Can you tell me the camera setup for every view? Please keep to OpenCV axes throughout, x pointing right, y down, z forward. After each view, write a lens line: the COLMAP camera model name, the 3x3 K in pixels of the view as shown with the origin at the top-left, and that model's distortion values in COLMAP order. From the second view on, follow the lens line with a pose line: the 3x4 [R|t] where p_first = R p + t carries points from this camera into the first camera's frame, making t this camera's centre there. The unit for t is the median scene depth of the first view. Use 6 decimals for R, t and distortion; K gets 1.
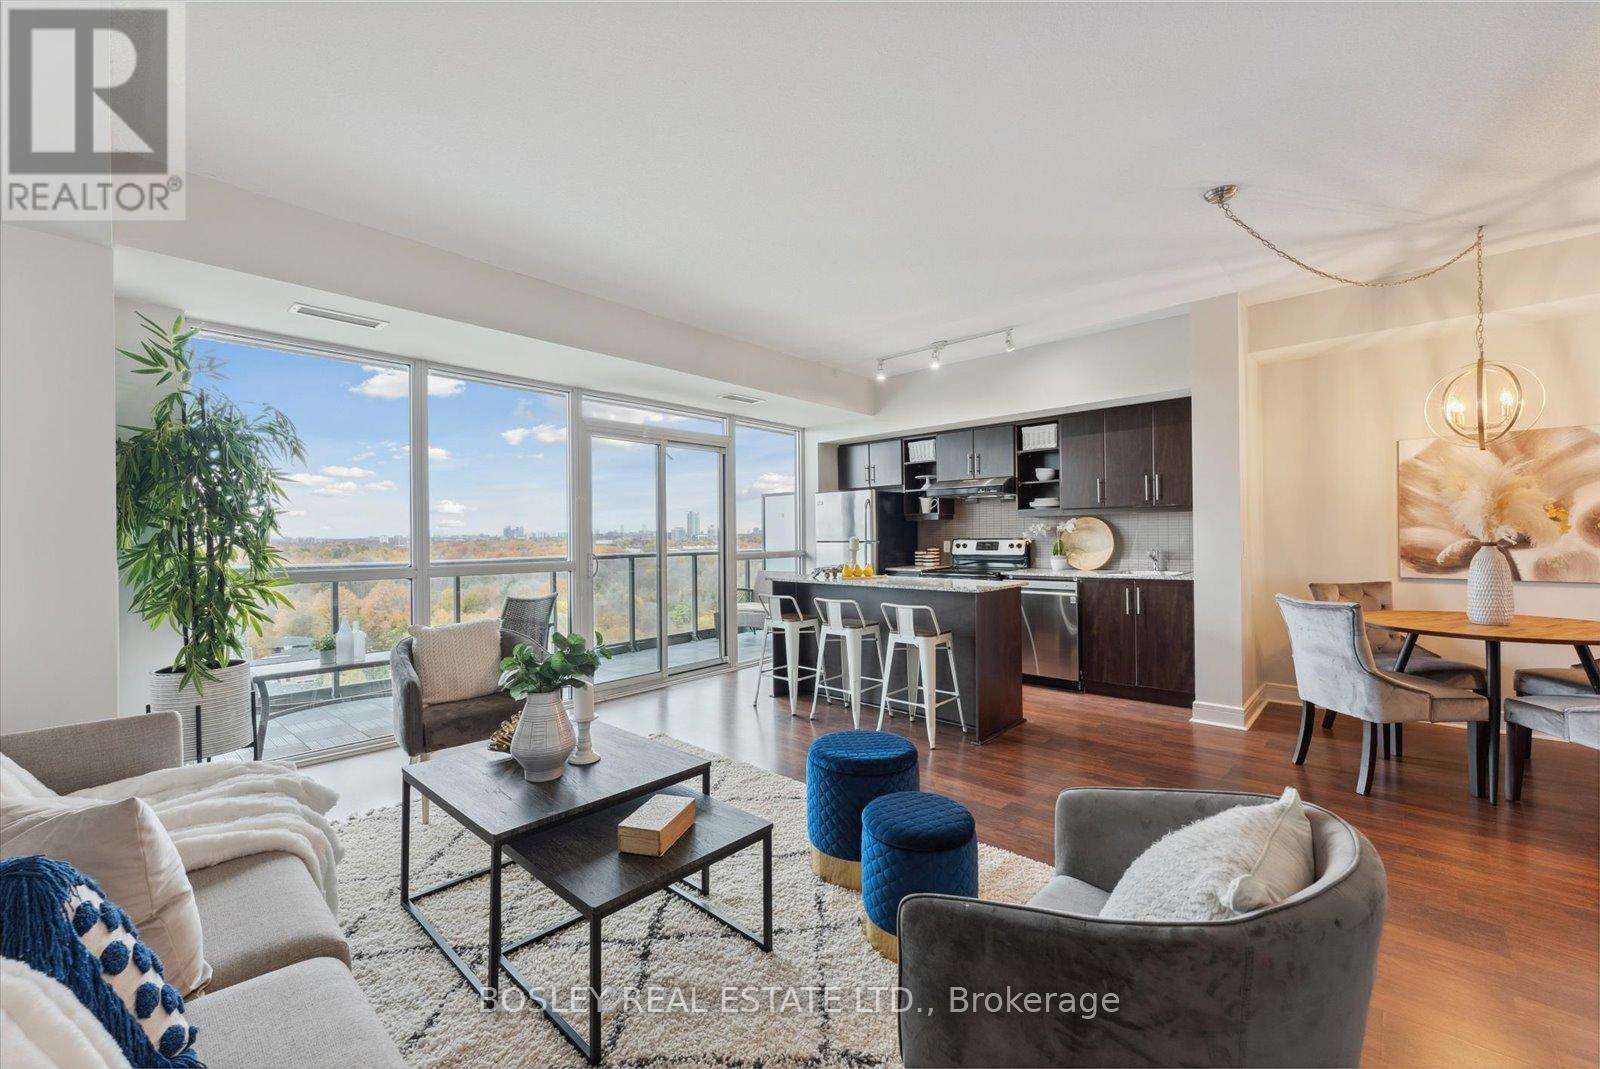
lens RADIAL K [[641.7, 0, 804.3], [0, 641.7, 534.7], [0, 0, 1]] dist [-0.010300, 0.001439]
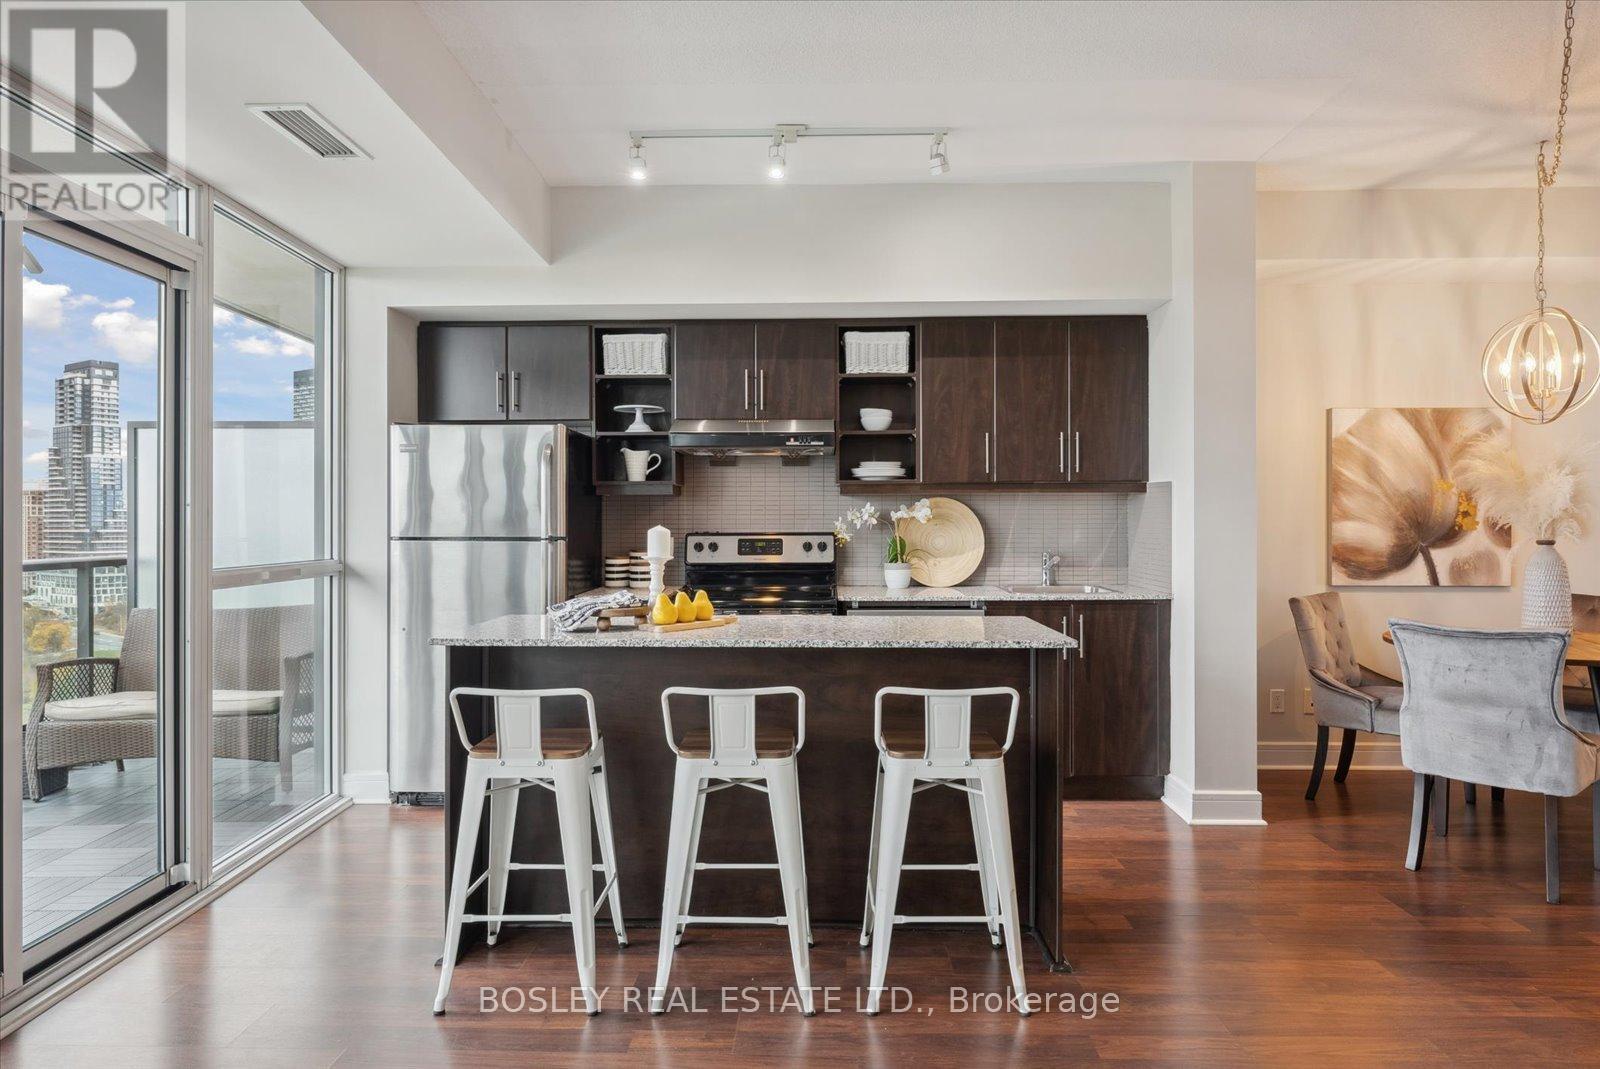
lens RADIAL K [[960.5, 0, 802.5], [0, 960.5, 522.2], [0, 0, 1]] dist [-0.002239, -0.000360]
pose [[0.748646, 0.012425, 0.662854, -0.242990], [-0.008273, 0.999922, -0.009399, 0.004801], [-0.662919, 0.001552, 0.748690, 0.422872]]
